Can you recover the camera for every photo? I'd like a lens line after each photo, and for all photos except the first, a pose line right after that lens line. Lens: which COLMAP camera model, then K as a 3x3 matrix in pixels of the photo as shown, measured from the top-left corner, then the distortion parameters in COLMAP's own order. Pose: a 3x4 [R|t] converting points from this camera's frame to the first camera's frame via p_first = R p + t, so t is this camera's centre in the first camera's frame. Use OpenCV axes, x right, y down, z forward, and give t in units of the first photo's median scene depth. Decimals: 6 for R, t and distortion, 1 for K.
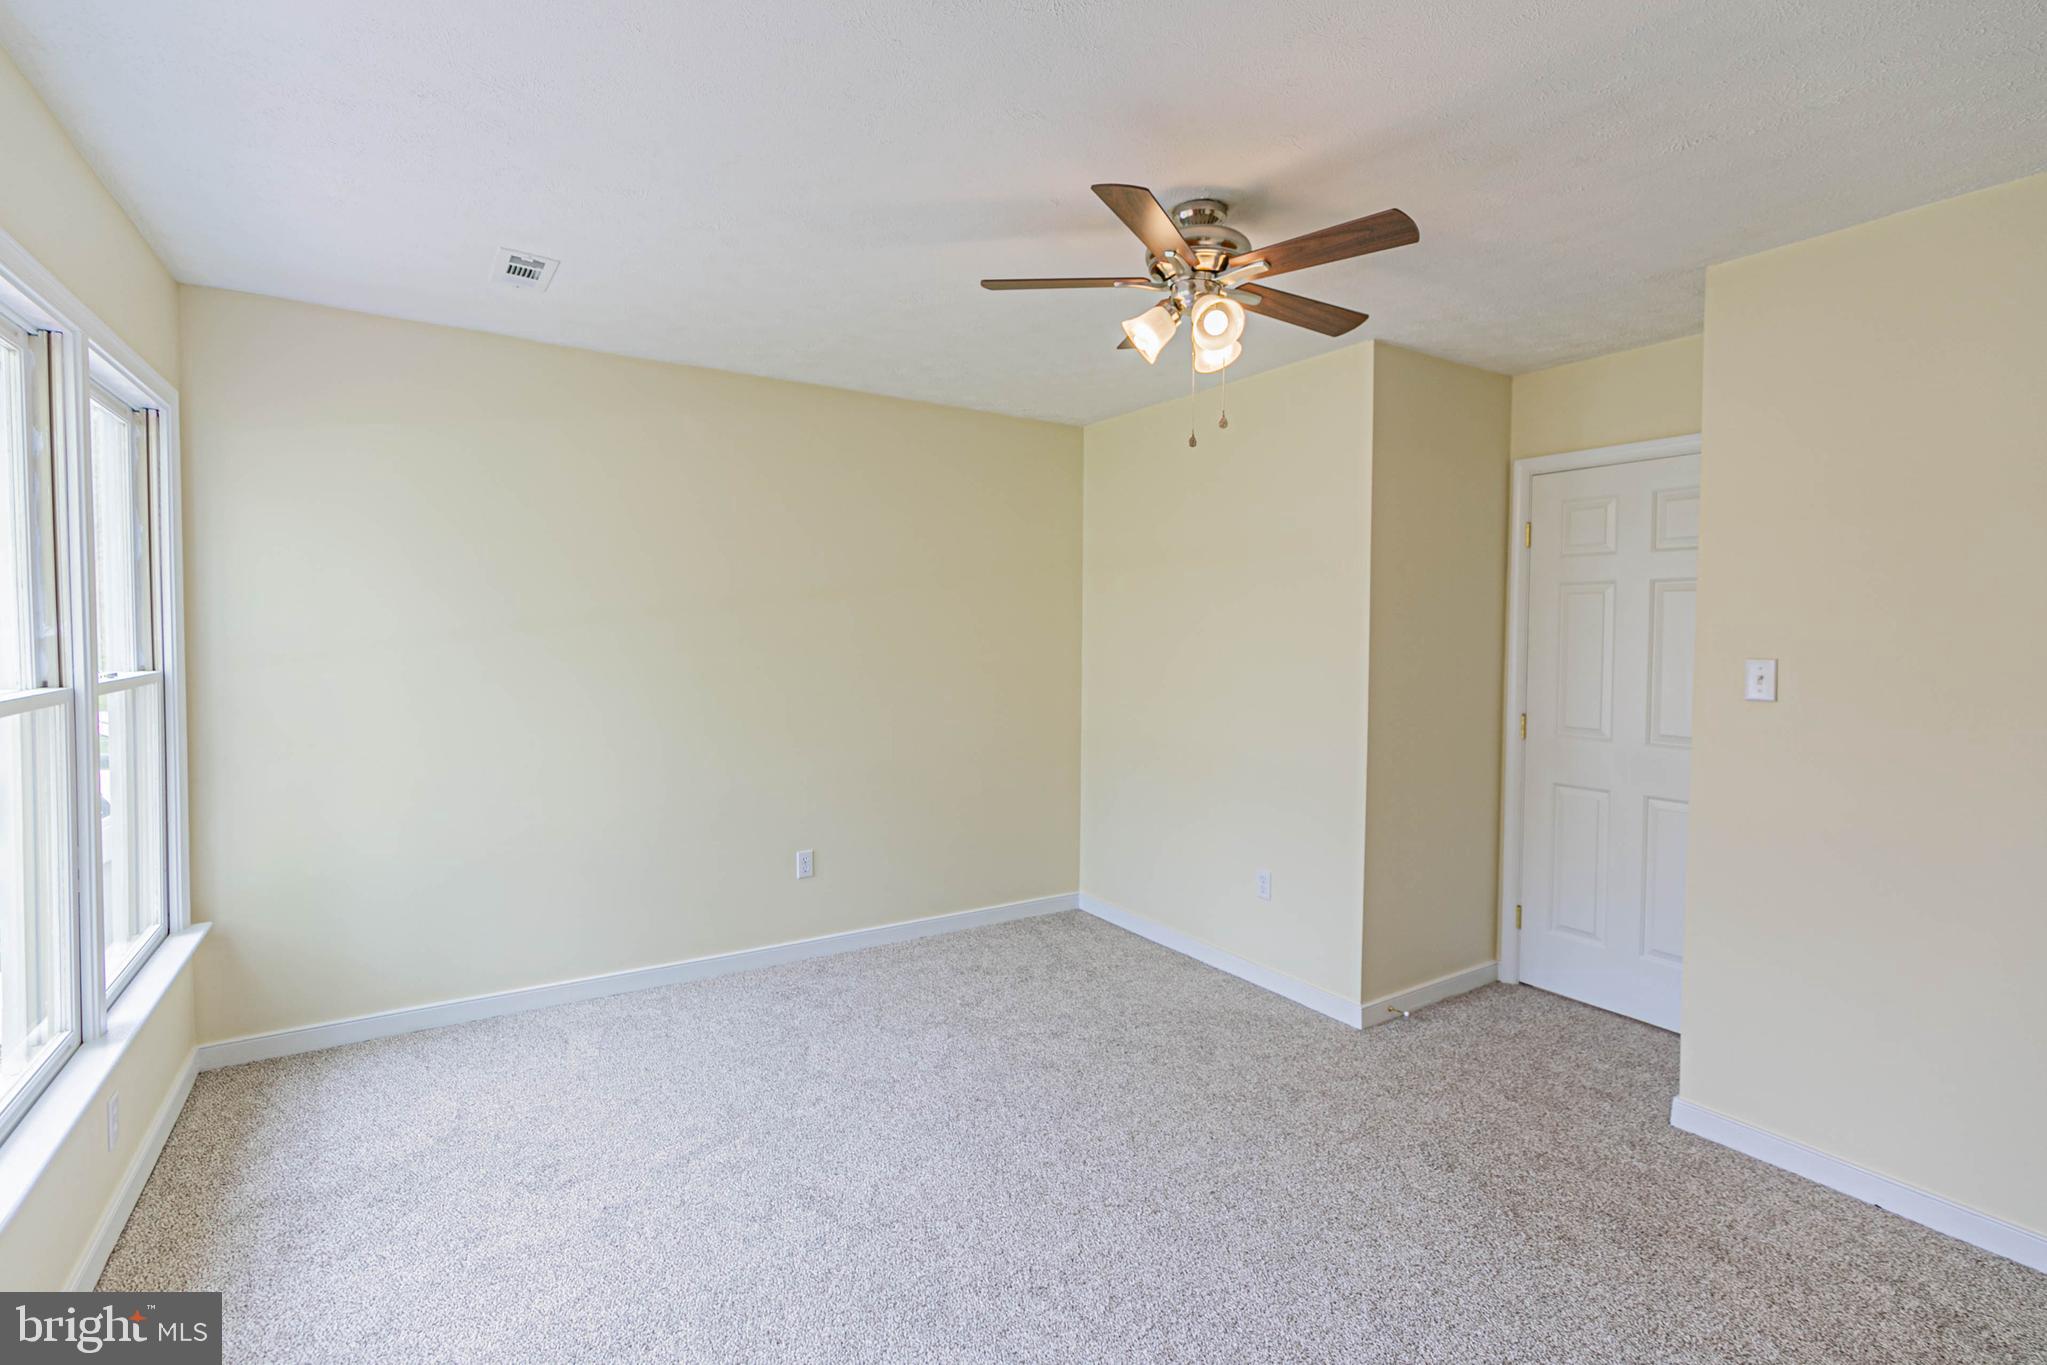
lens RADIAL K [[935.5, 0, 1024.6], [0, 935.5, 666.7], [0, 0, 1]] dist [-0.000124, -0.000177]
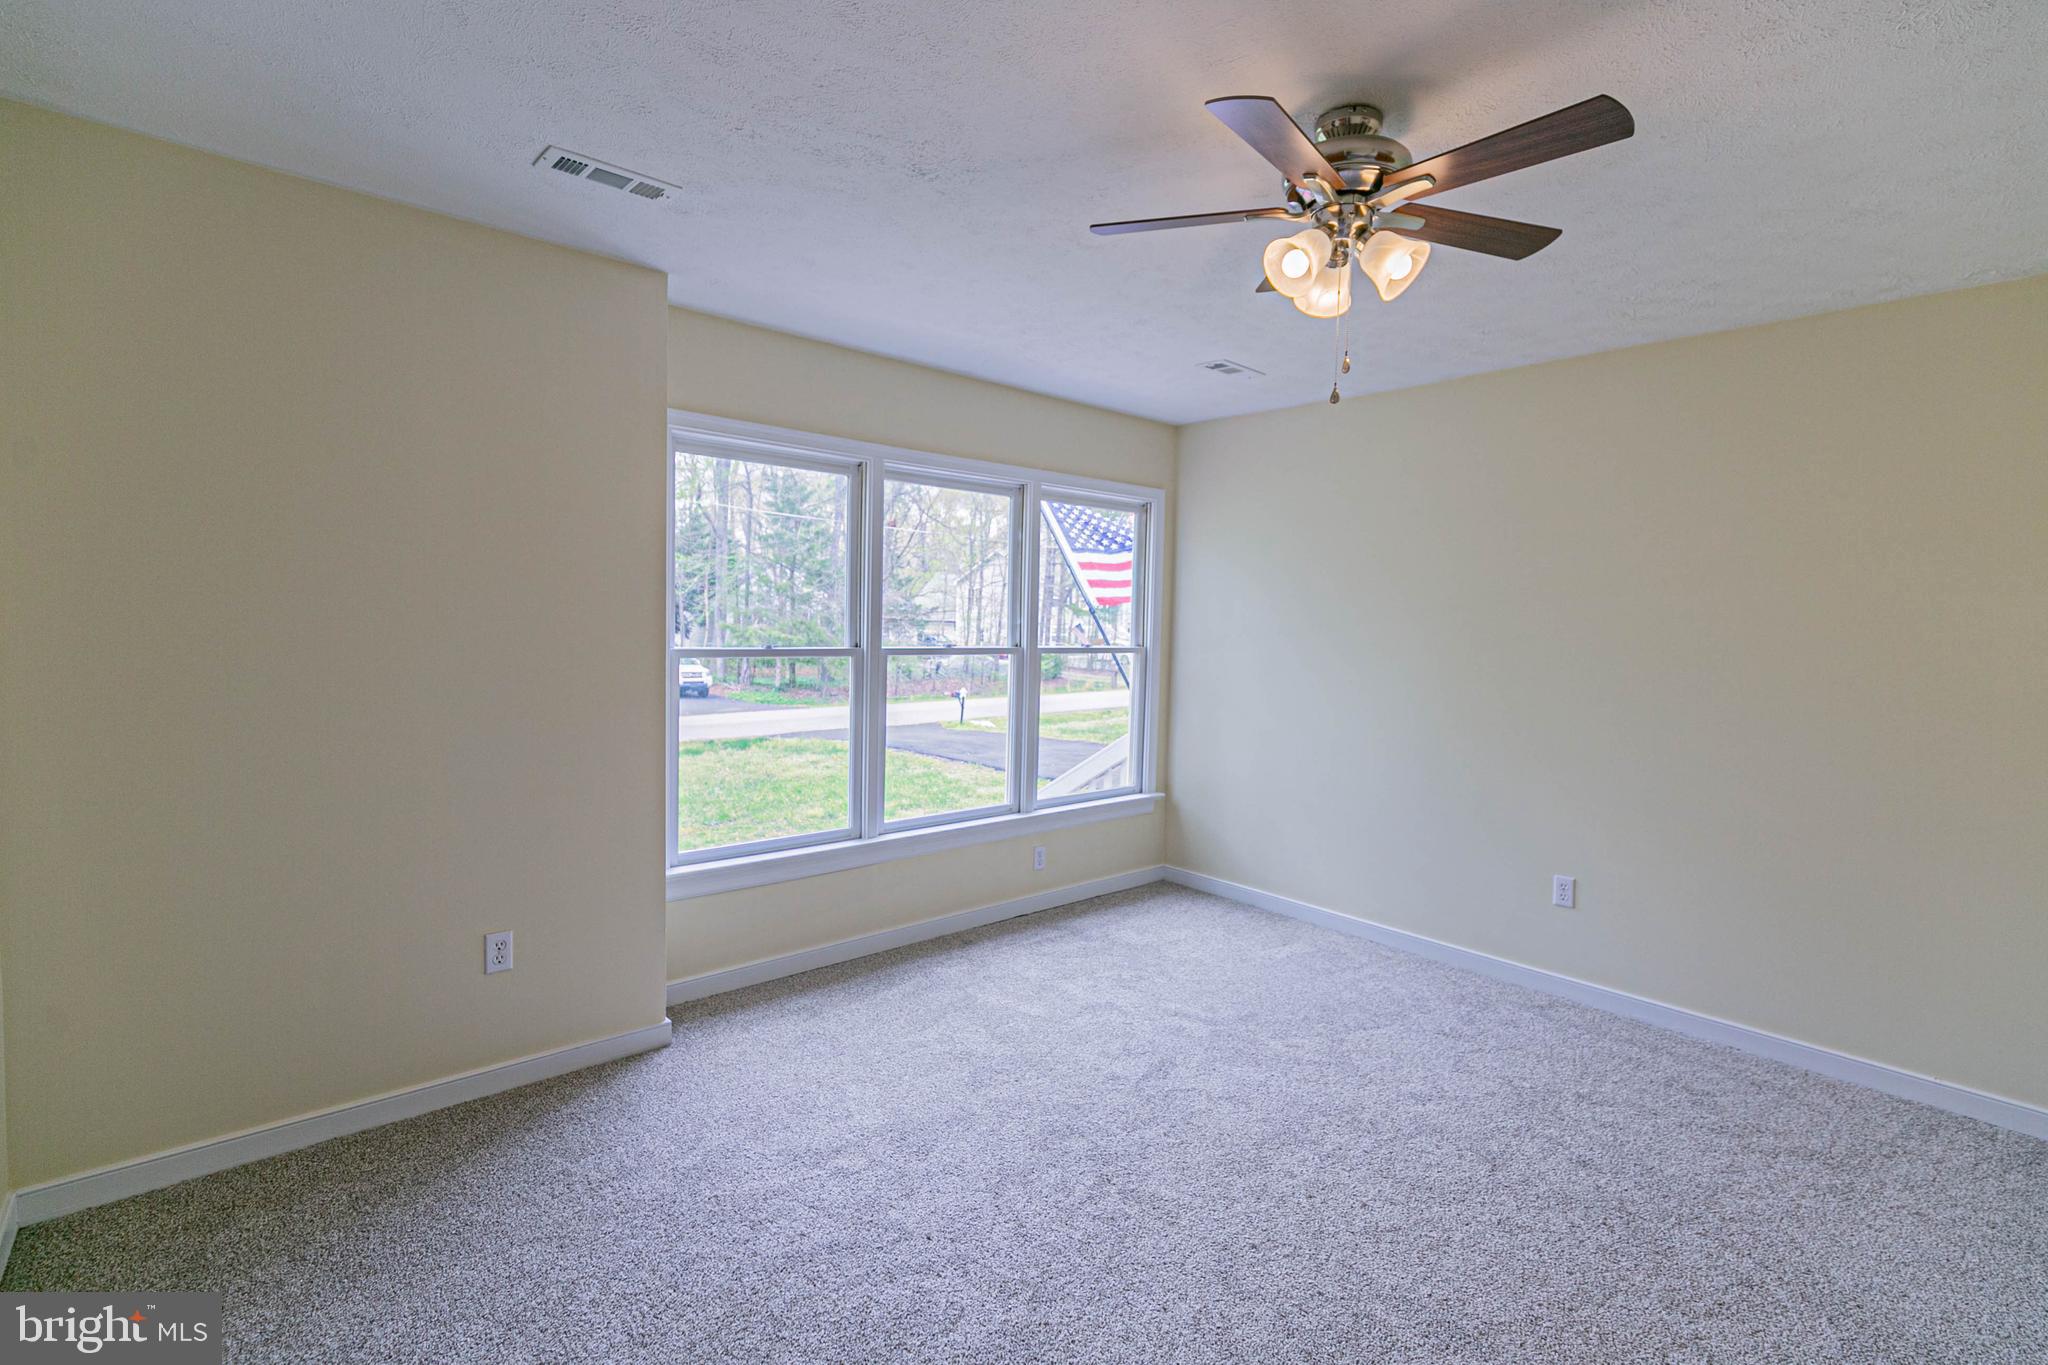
lens RADIAL K [[936.0, 0, 1025.1], [0, 936.0, 666.7], [0, 0, 1]] dist [-0.000124, -0.000177]
pose [[0.148736, 0.048174, -0.987703, 0.688847], [-0.057954, 0.997521, 0.039925, -0.012287], [0.987177, 0.051303, 0.151159, 0.415398]]
